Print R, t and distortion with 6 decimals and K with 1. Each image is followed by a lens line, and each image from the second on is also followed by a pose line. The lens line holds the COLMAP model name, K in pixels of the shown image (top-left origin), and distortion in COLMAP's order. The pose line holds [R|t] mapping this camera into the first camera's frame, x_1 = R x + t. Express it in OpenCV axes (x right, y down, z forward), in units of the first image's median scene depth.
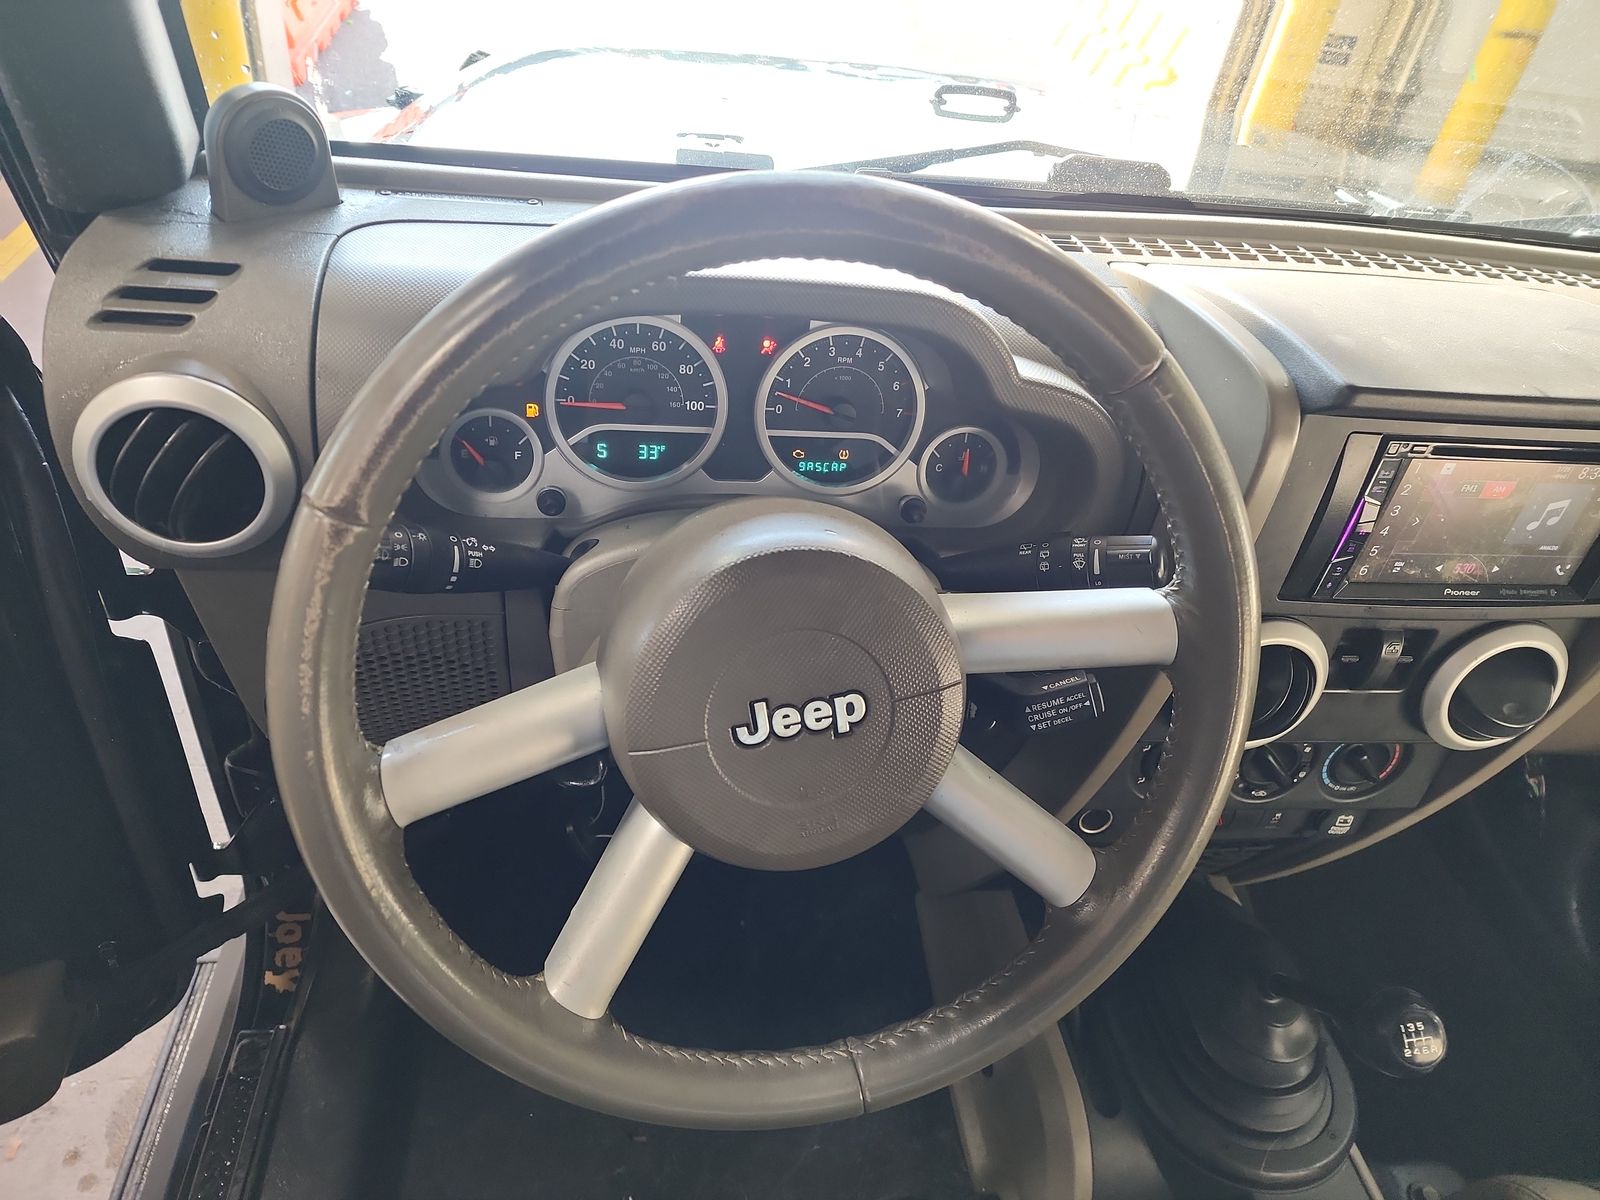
lens RADIAL K [[1120.5, 0, 800.0], [0, 1120.5, 600.0], [0, 0, 1]] dist [0.088243, -0.064892]
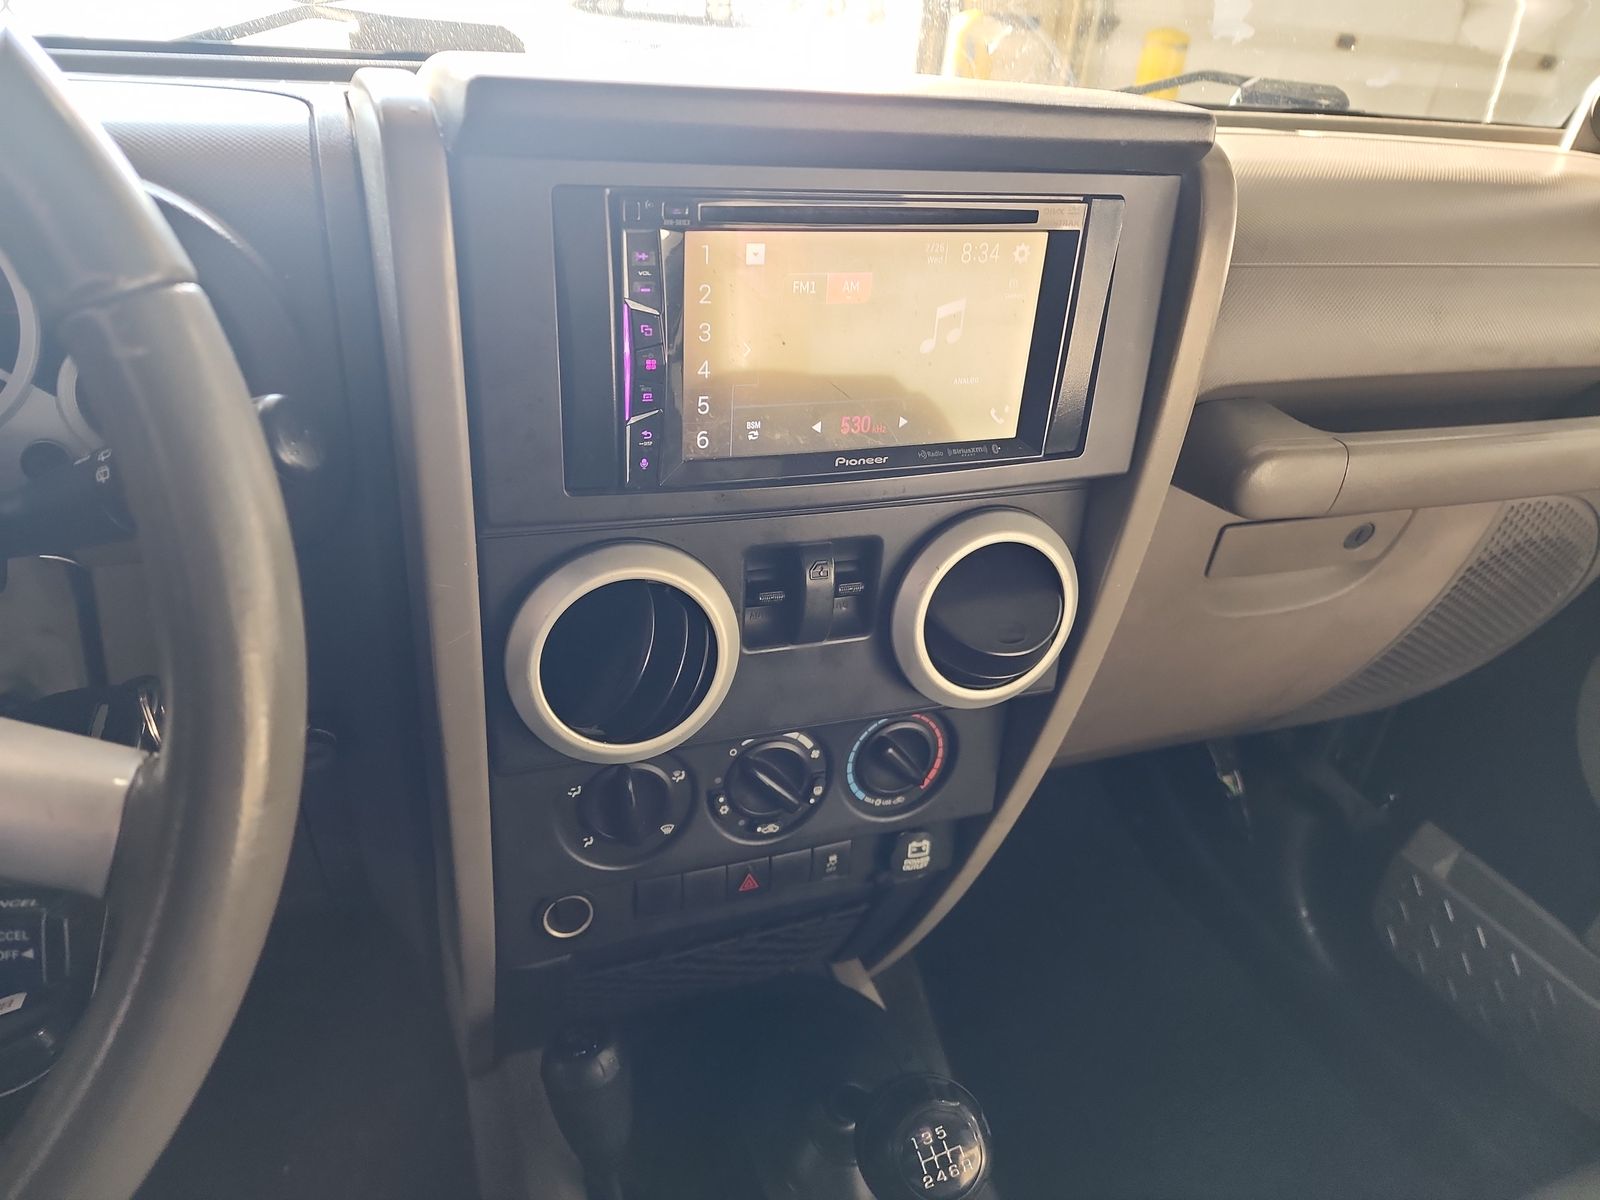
lens RADIAL K [[1120.5, 0, 800.0], [0, 1120.5, 600.0], [0, 0, 1]] dist [0.088243, -0.064892]
pose [[0.975453, -0.154017, 0.157383, 0.368286], [0.173777, 0.977374, -0.120592, 0.130064], [-0.135249, 0.144982, 0.980147, 0.312515]]
